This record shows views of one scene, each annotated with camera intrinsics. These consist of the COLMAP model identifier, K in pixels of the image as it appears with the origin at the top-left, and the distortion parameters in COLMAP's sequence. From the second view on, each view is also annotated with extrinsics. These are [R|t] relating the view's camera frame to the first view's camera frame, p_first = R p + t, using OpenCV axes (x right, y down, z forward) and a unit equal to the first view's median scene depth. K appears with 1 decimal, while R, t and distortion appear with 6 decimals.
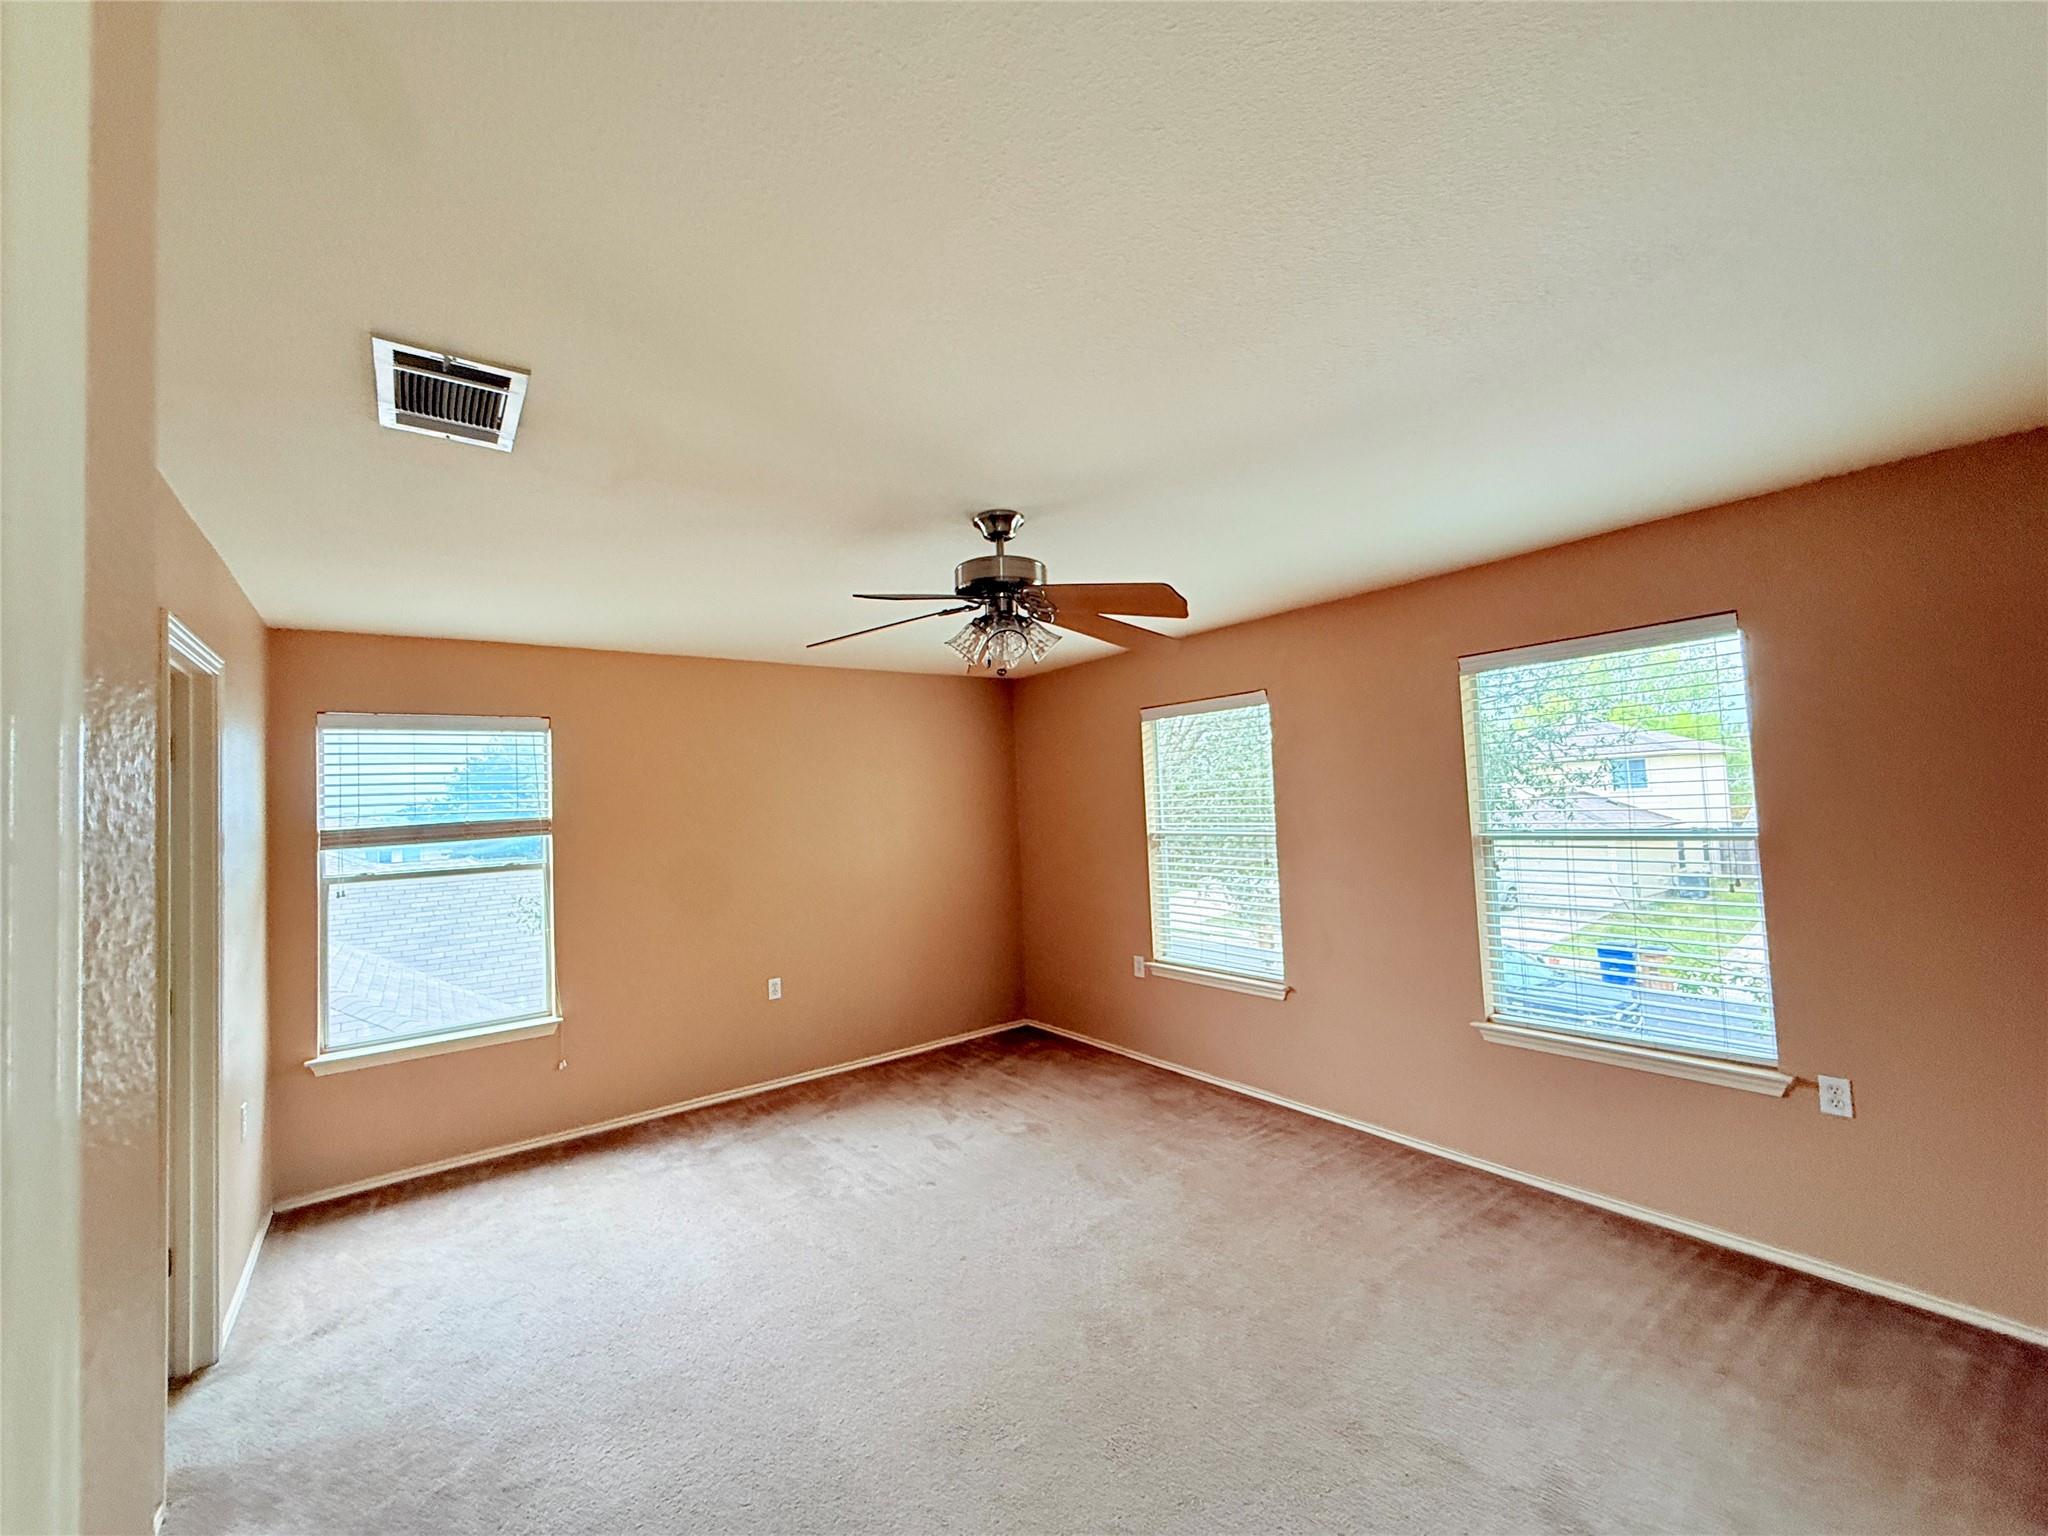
lens RADIAL K [[817.5, 0, 1014.9], [0, 817.5, 777.6], [0, 0, 1]] dist [0.000972, -0.000334]
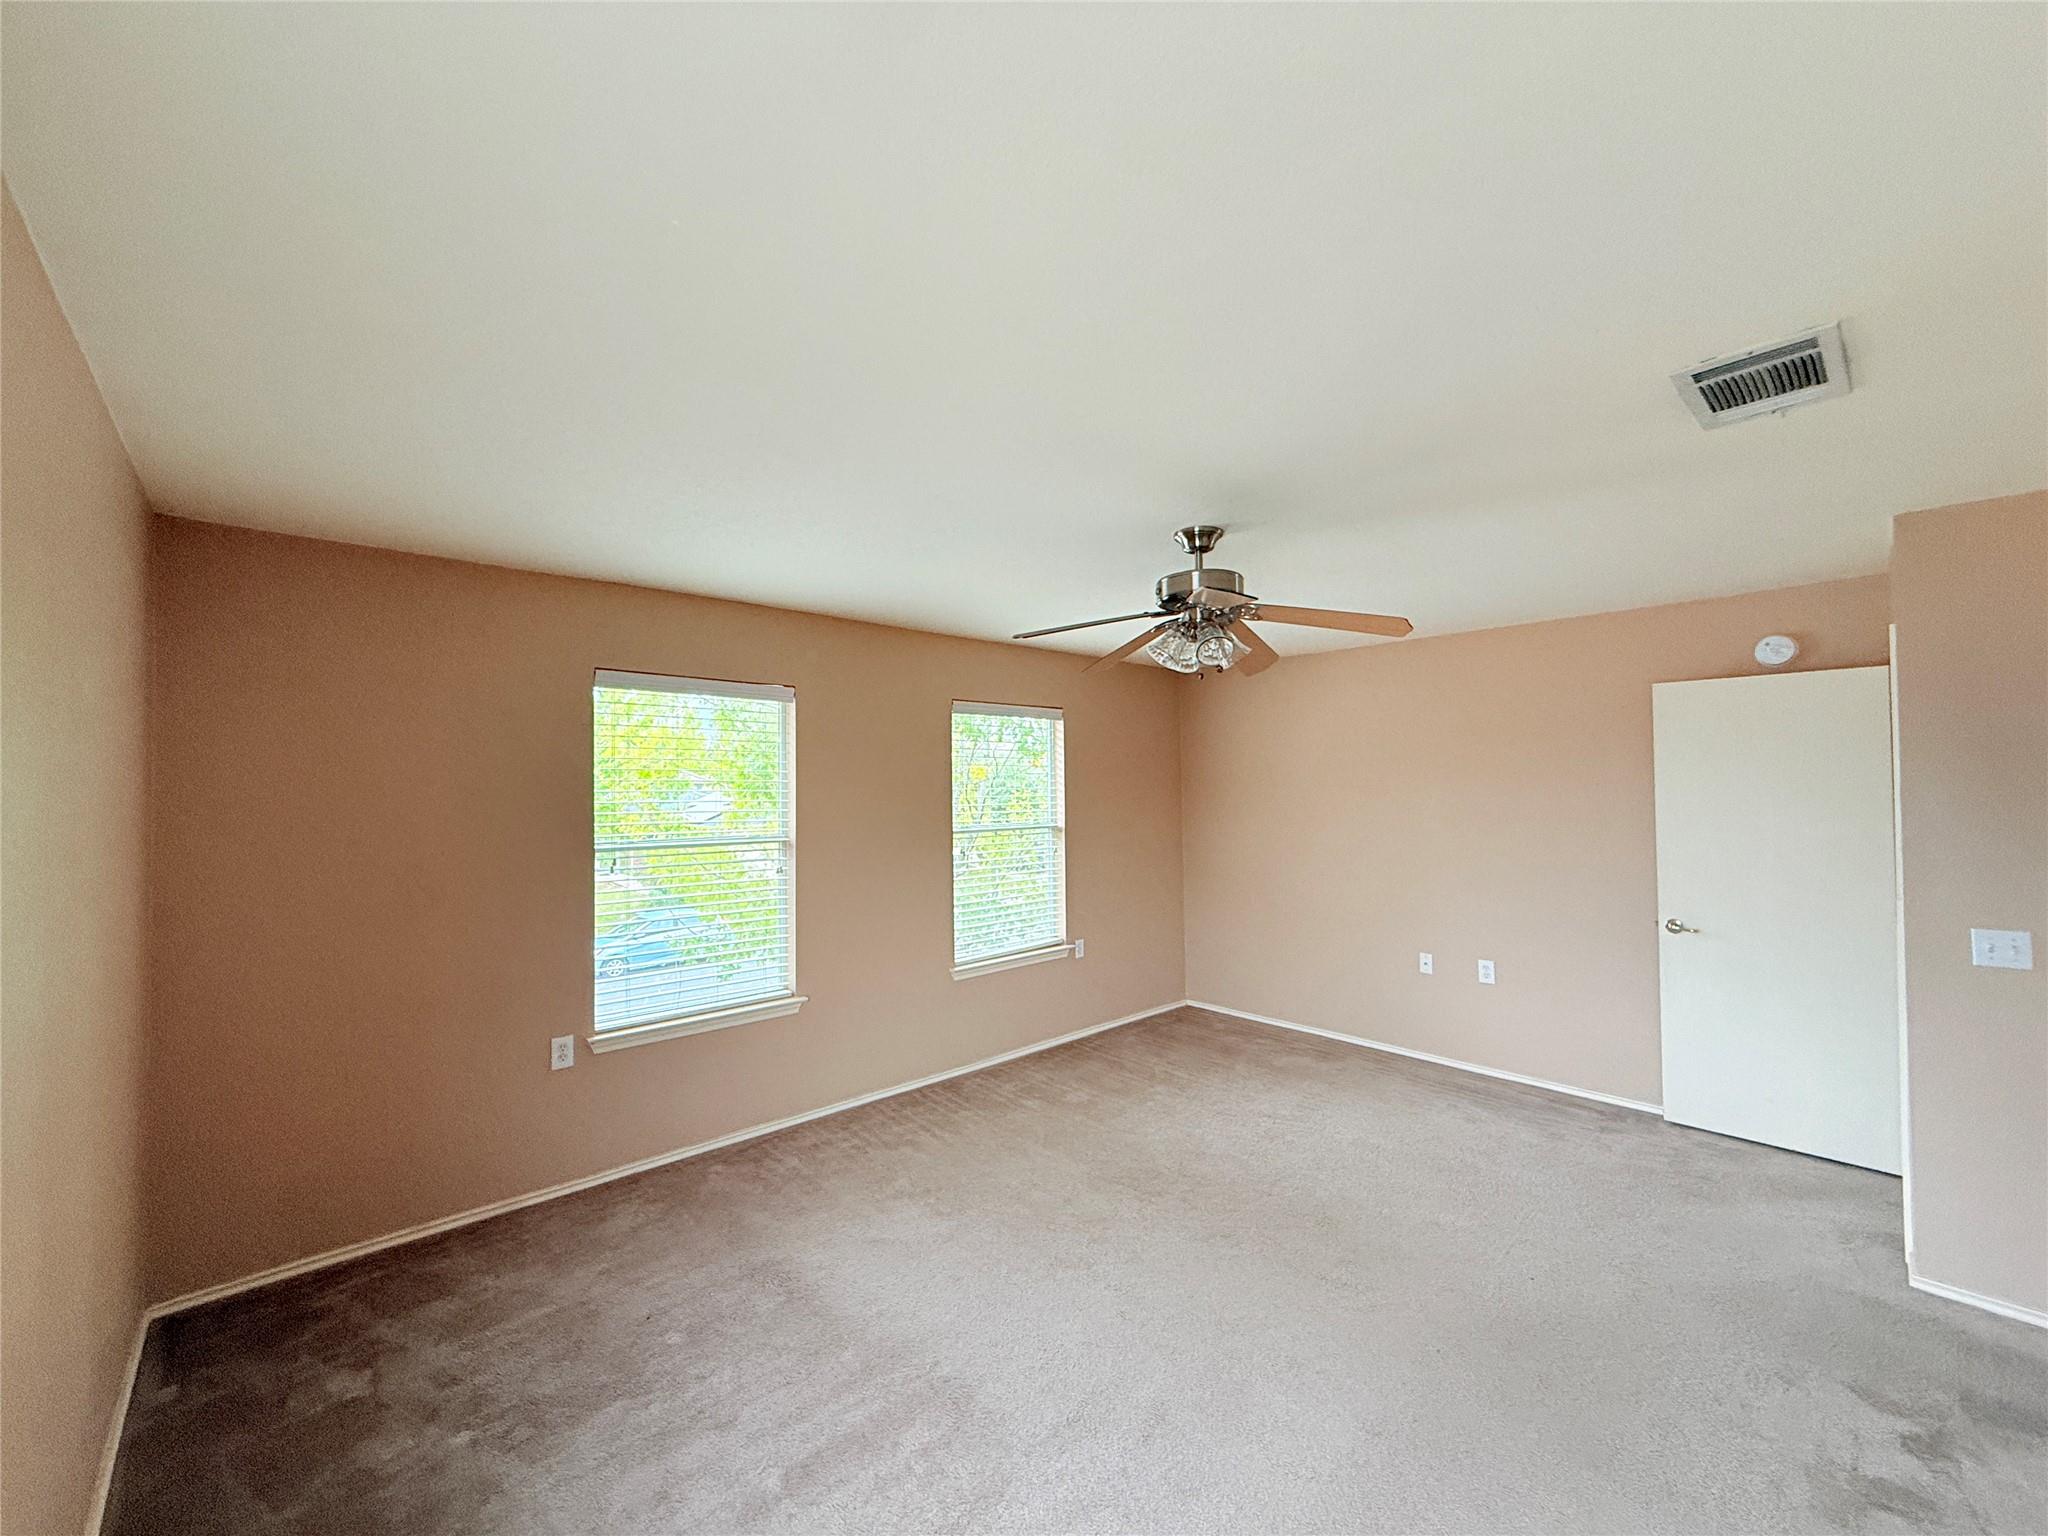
lens RADIAL K [[817.5, 0, 1022.4], [0, 817.5, 776.5], [0, 0, 1]] dist [0.000972, -0.000334]
pose [[-0.099162, 0.052821, 0.993668, -0.667700], [-0.024446, 0.998159, -0.055499, 0.043446], [-0.994771, -0.029795, -0.097688, 0.844150]]
